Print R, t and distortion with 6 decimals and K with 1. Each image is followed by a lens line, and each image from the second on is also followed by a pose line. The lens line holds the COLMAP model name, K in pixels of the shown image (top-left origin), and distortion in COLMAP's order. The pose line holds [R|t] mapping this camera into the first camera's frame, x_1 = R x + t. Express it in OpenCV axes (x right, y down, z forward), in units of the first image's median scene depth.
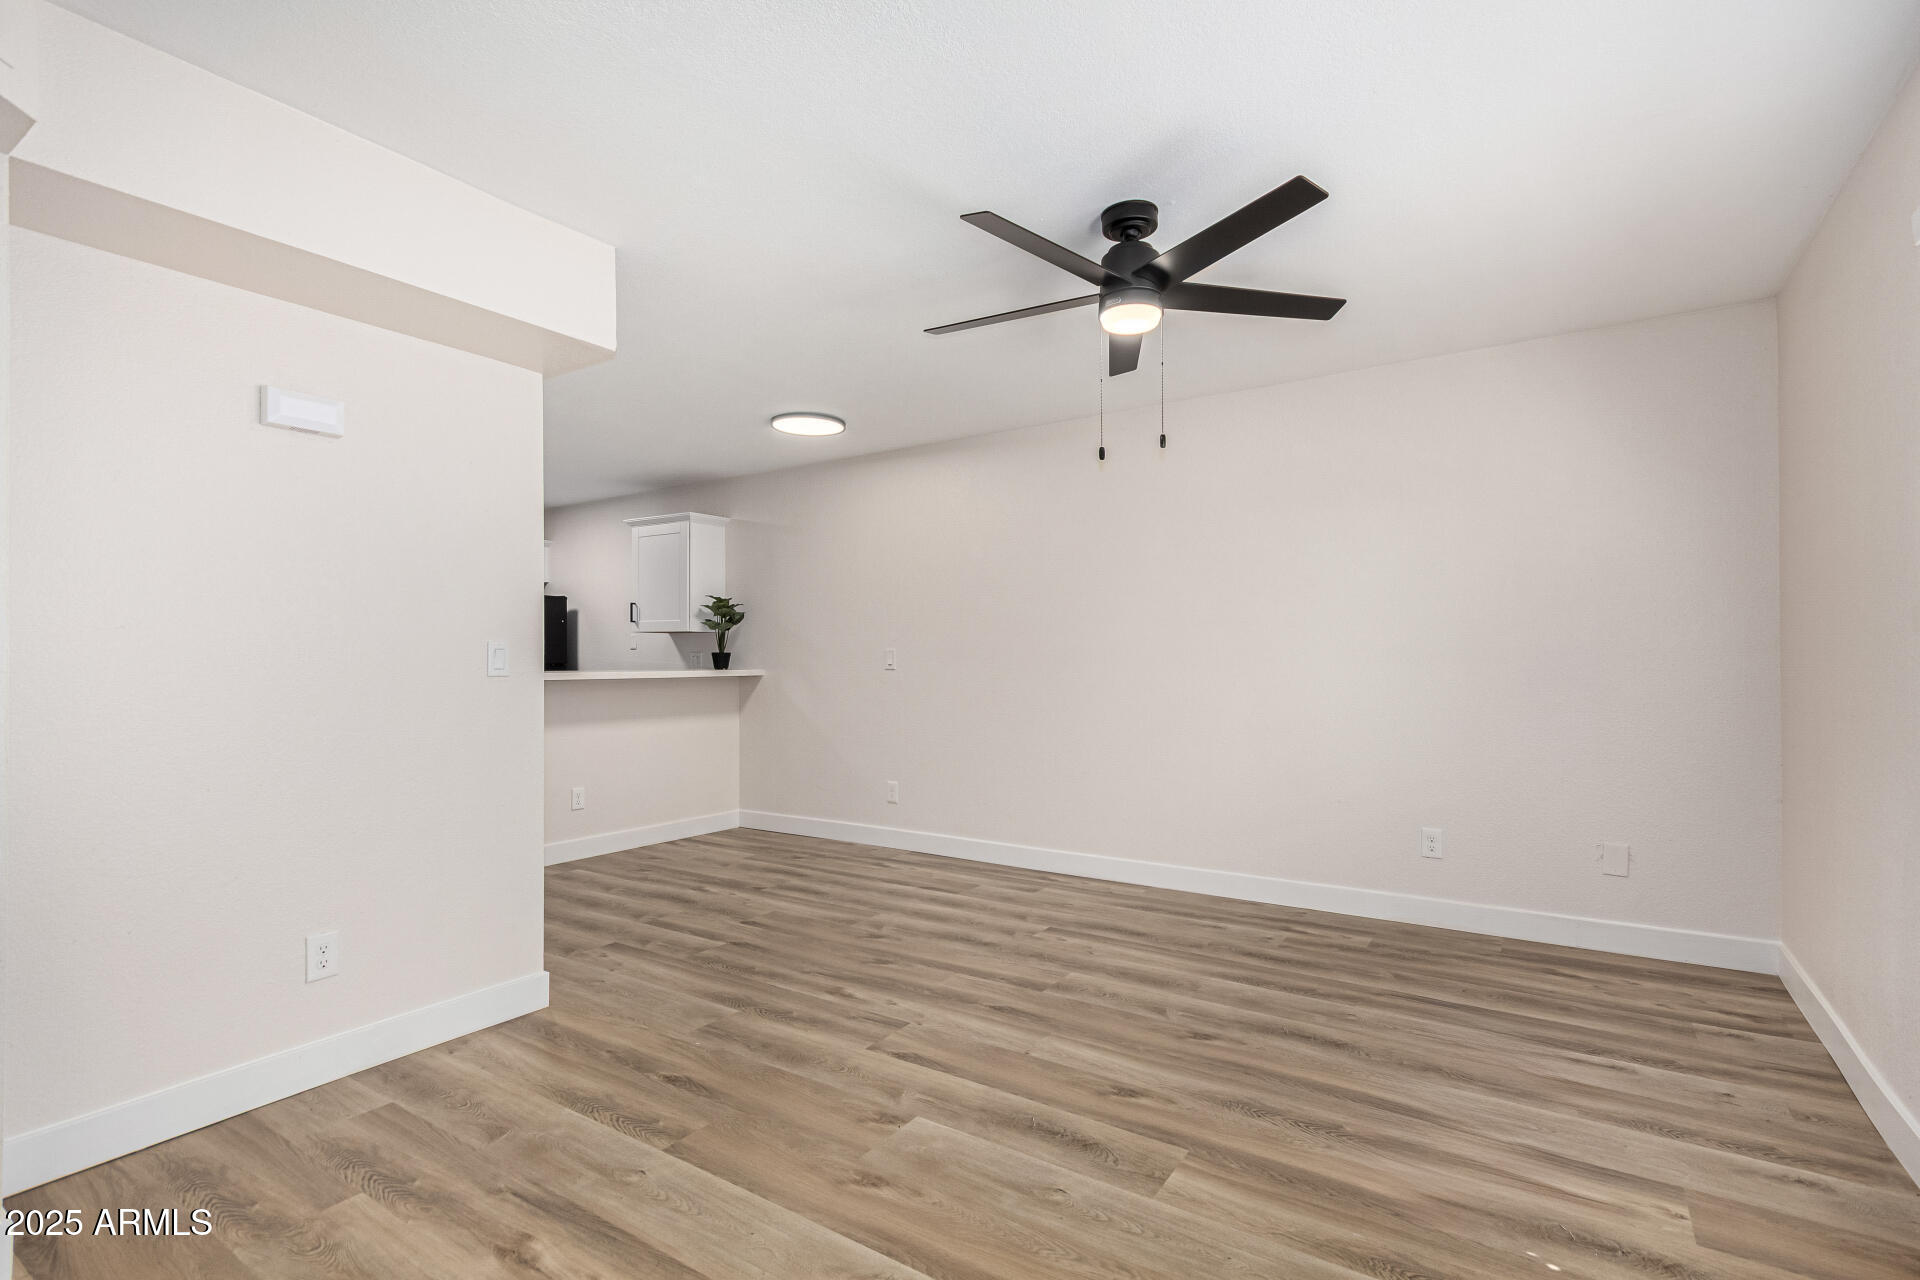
lens RADIAL K [[912.1, 0, 969.2], [0, 912.1, 665.0], [0, 0, 1]] dist [-0.011408, 0.007779]
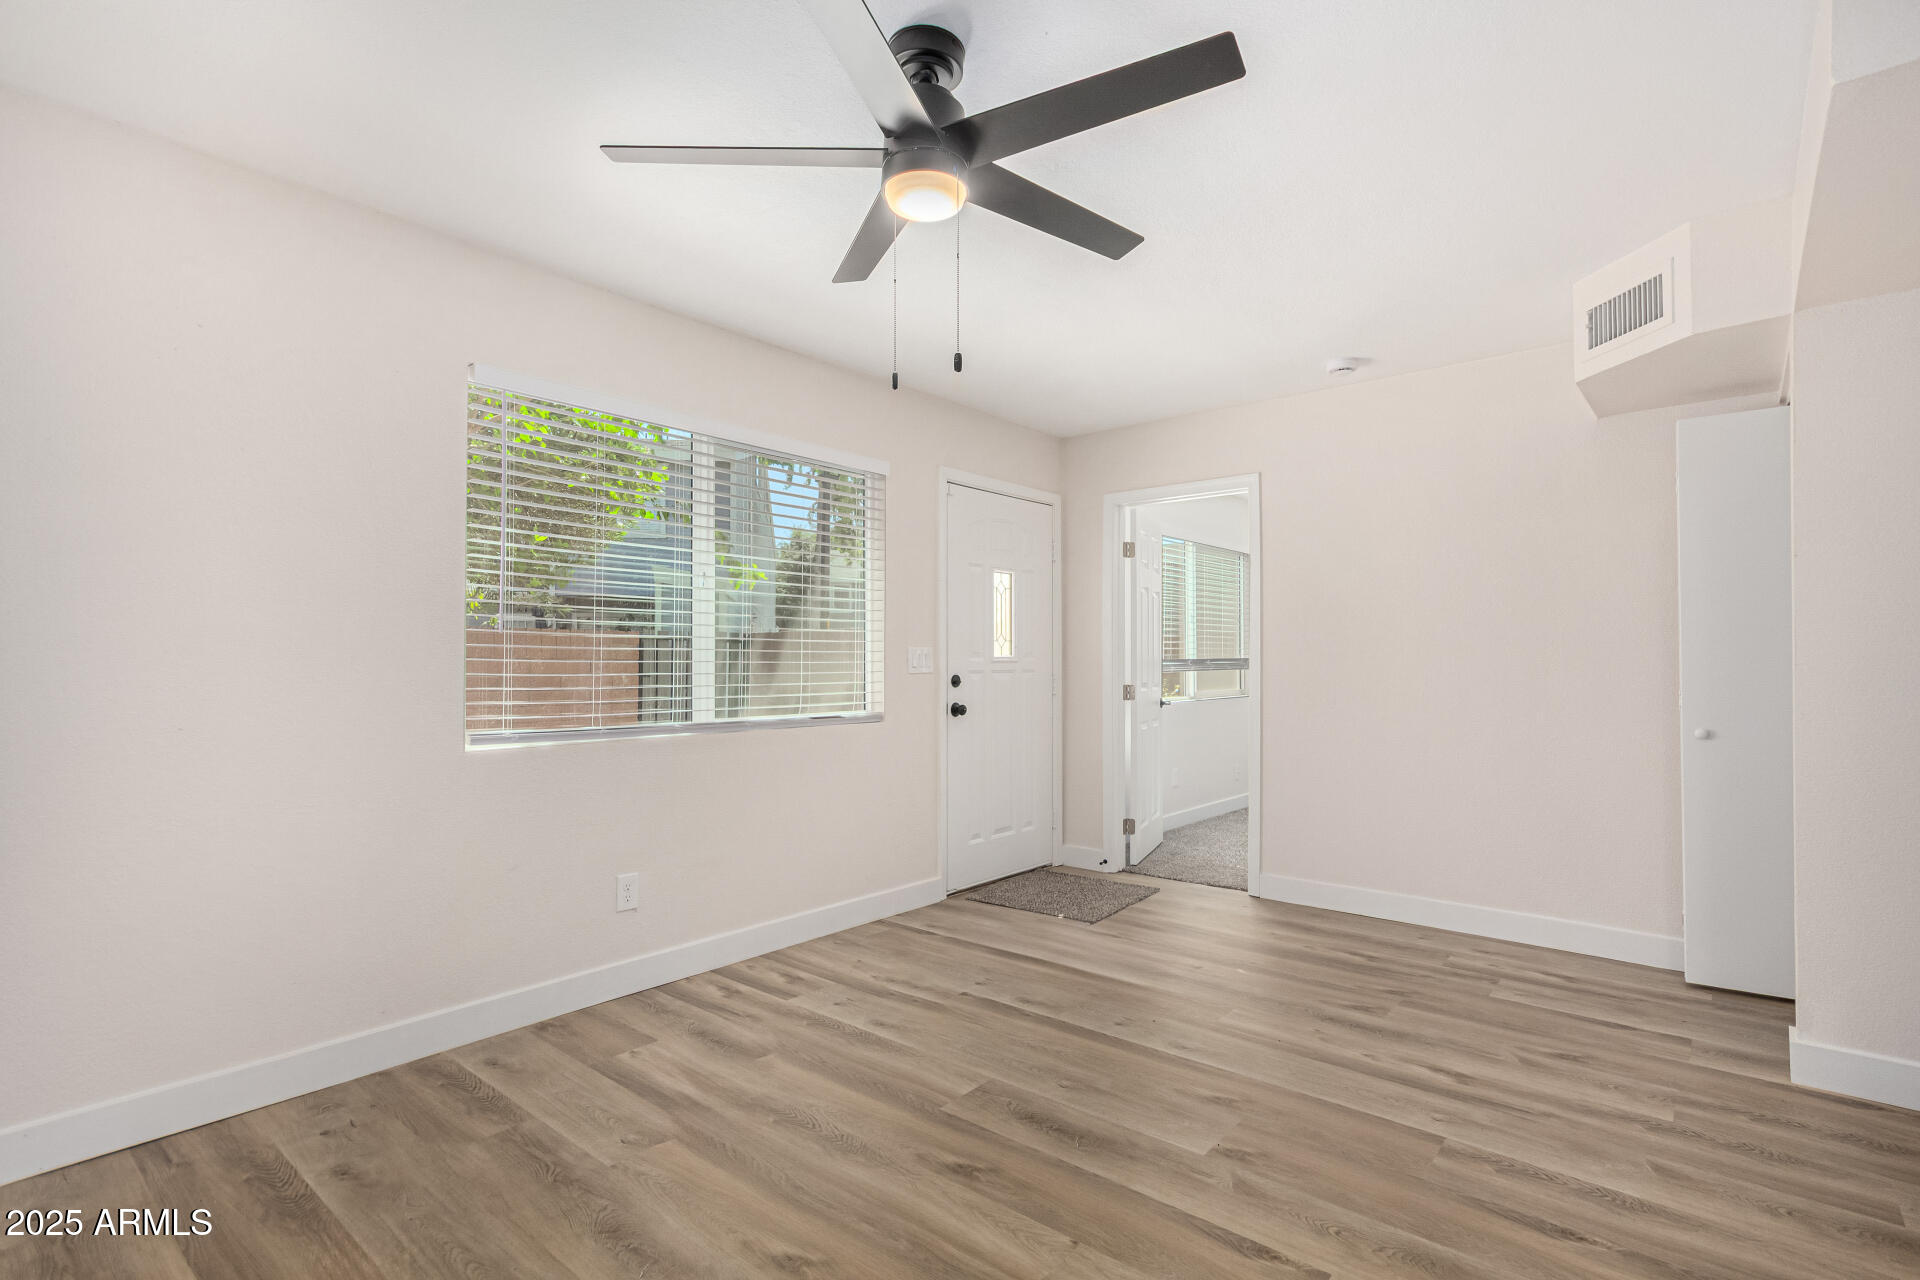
lens RADIAL K [[912.1, 0, 969.2], [0, 912.1, 665.0], [0, 0, 1]] dist [-0.011408, 0.007779]
pose [[-0.993830, 0.005890, 0.110760, 0.064397], [0.007470, 0.999876, 0.013849, -0.014066], [-0.110665, 0.014591, -0.993751, 1.675020]]
